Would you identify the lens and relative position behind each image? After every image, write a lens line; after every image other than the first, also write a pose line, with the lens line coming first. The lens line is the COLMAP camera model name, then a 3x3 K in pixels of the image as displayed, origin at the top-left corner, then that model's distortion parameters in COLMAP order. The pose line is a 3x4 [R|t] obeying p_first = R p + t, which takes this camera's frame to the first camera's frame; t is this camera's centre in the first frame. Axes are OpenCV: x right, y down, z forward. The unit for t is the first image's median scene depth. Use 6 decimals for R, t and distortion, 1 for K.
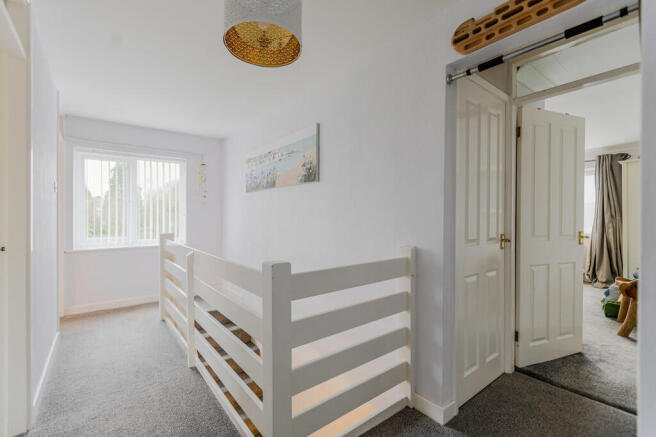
lens RADIAL K [[294.9, 0, 327.3], [0, 294.9, 218.5], [0, 0, 1]] dist [0.002098, 0.000143]
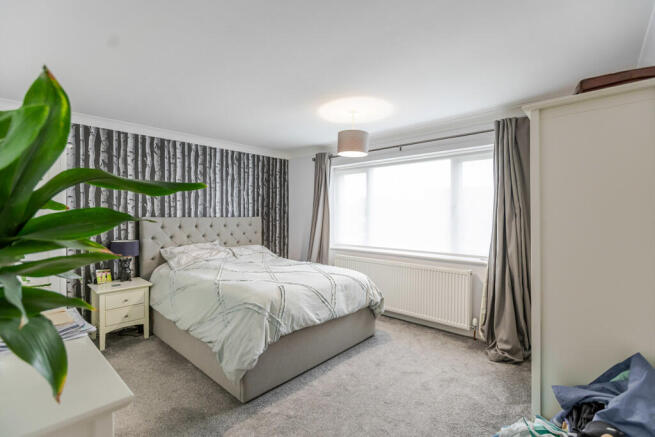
lens RADIAL K [[309.2, 0, 328.0], [0, 309.2, 221.1], [0, 0, 1]] dist [-0.003878, -0.000218]
pose [[0.973925, -0.004644, 0.226823, 0.464547], [0.005314, 0.999983, -0.002343, -0.018602], [-0.226809, 0.003487, 0.973933, 0.494180]]
